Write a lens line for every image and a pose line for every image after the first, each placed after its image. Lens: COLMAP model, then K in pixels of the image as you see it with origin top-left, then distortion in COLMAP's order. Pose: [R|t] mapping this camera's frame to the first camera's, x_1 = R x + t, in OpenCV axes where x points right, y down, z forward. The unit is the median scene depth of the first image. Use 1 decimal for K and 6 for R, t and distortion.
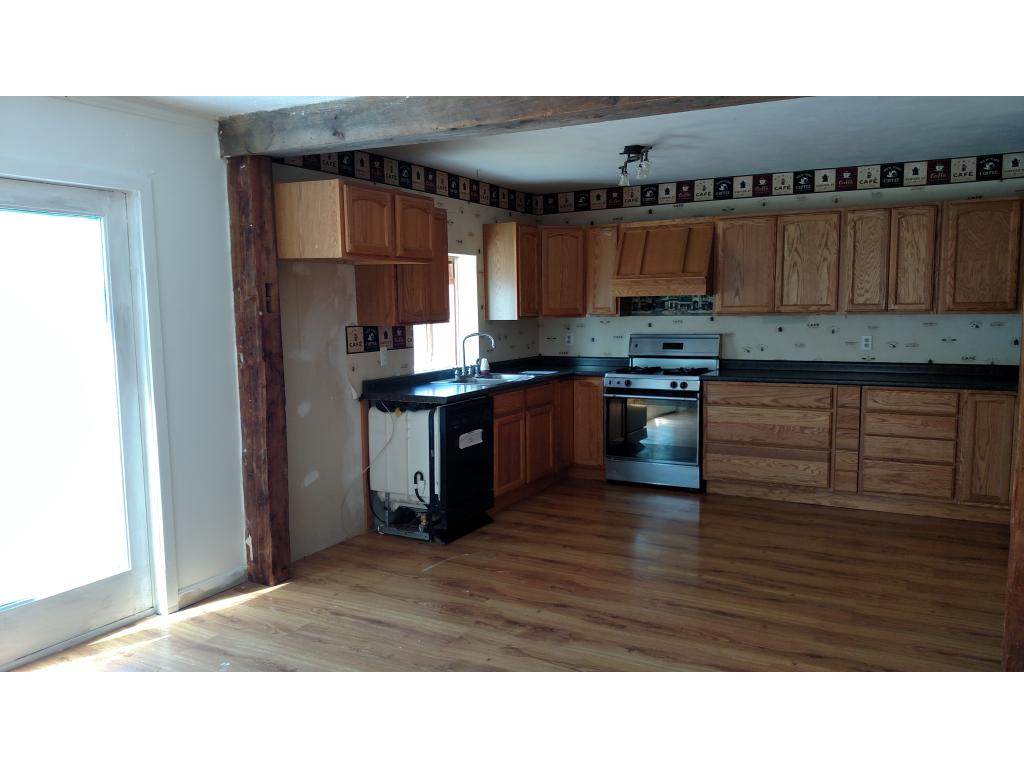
lens RADIAL K [[805.8, 0, 515.3], [0, 805.8, 390.8], [0, 0, 1]] dist [0.206641, -0.413132]
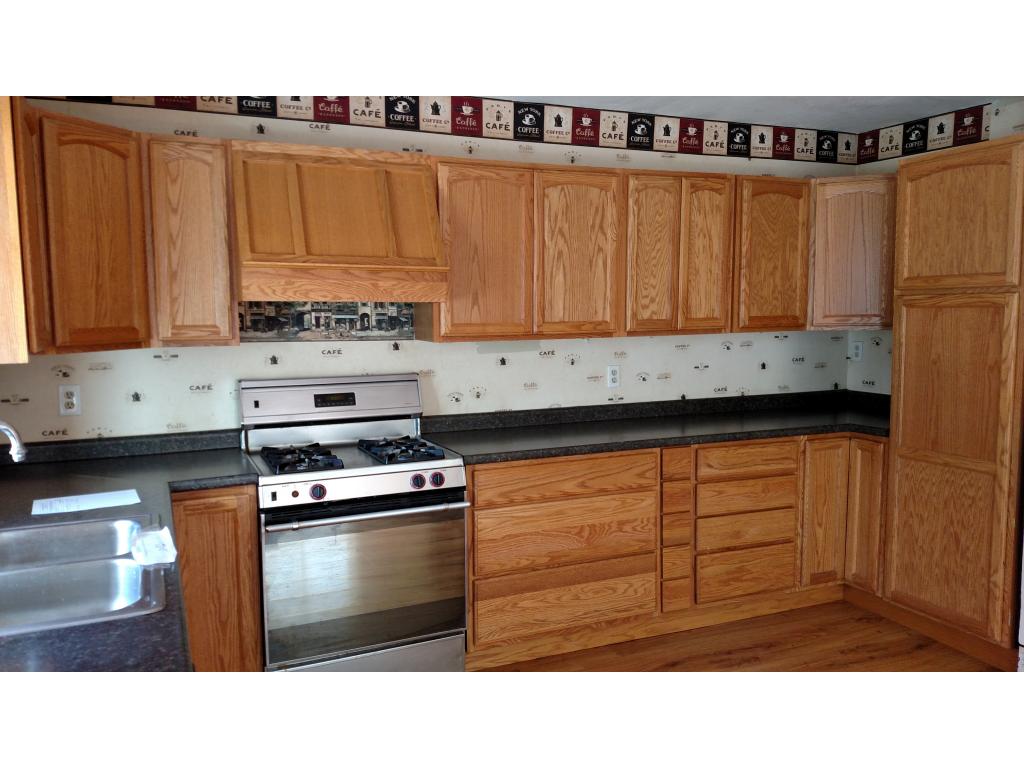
lens RADIAL K [[805.8, 0, 515.3], [0, 805.8, 390.8], [0, 0, 1]] dist [0.206641, -0.413132]
pose [[0.613520, -0.072697, 0.786326, -0.158807], [0.086516, 0.995947, 0.024574, -0.071693], [-0.784925, 0.052953, 0.617323, 0.665927]]
